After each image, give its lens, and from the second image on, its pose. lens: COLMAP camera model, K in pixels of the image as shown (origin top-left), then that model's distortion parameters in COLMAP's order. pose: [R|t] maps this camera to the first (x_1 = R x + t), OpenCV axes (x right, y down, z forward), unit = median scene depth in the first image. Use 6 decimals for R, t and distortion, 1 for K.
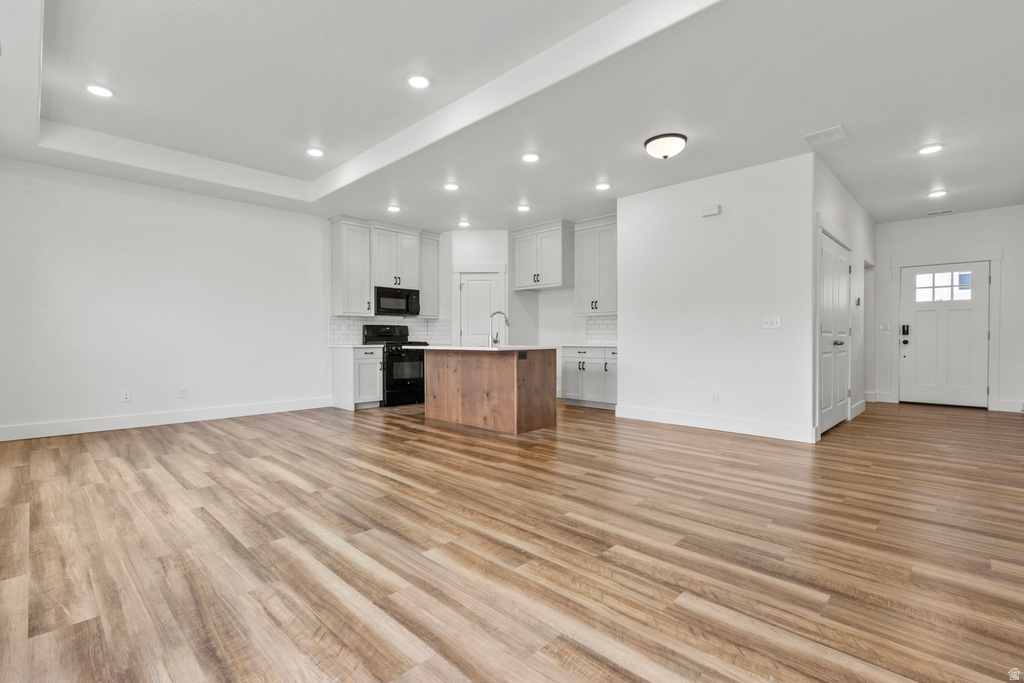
lens RADIAL K [[476.0, 0, 486.3], [0, 476.0, 348.5], [0, 0, 1]] dist [0.003569, 0.000532]
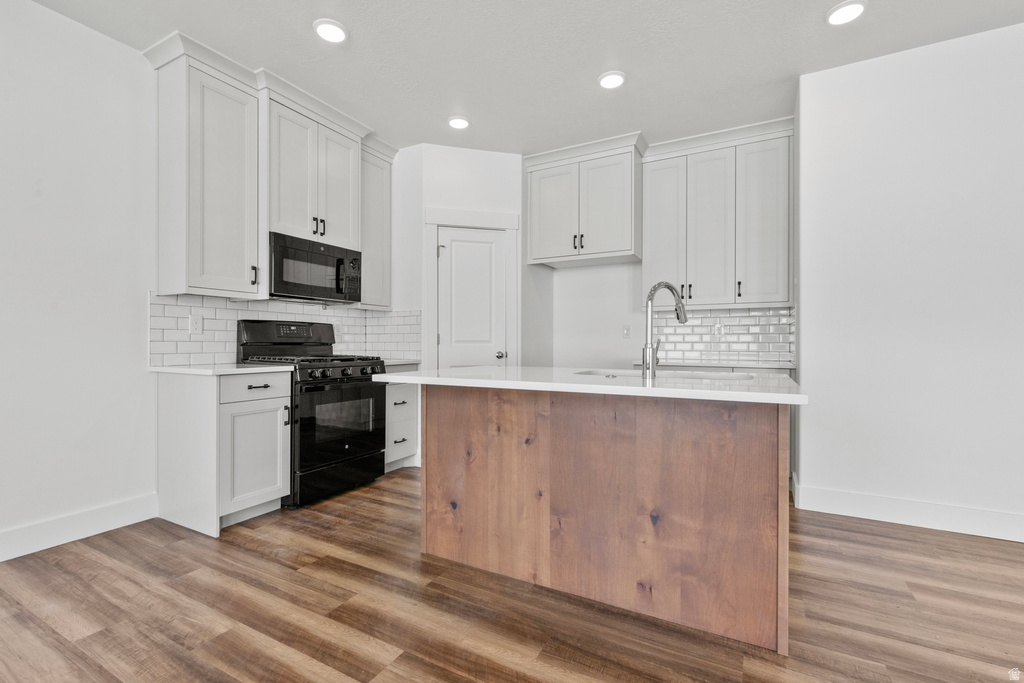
lens RADIAL K [[476.0, 0, 483.6], [0, 476.0, 343.4], [0, 0, 1]] dist [0.003569, 0.000532]
pose [[0.964577, 0.002292, 0.263793, -0.162978], [0.002478, 0.999839, -0.017750, -0.019599], [-0.263791, 0.017775, 0.964416, 0.536455]]
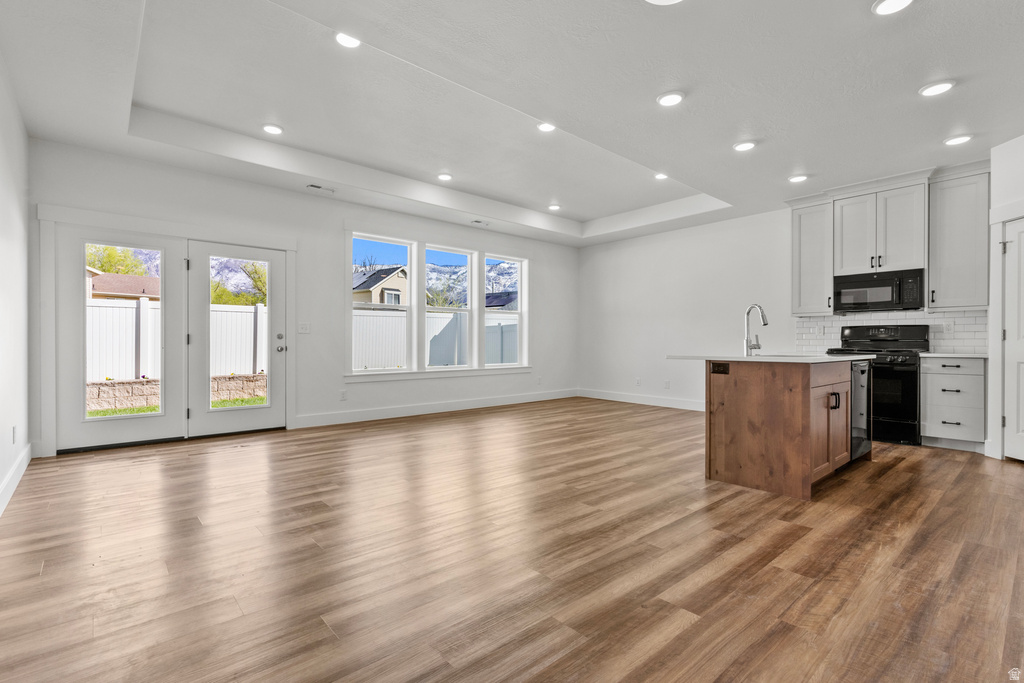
lens RADIAL K [[476.0, 0, 535.3], [0, 476.0, 353.5], [0, 0, 1]] dist [0.003569, 0.000532]
pose [[-0.037440, 0.021024, -0.999078, 0.573371], [-0.021468, 0.999531, 0.021838, -0.012109], [0.999068, 0.022266, -0.036971, 0.557014]]
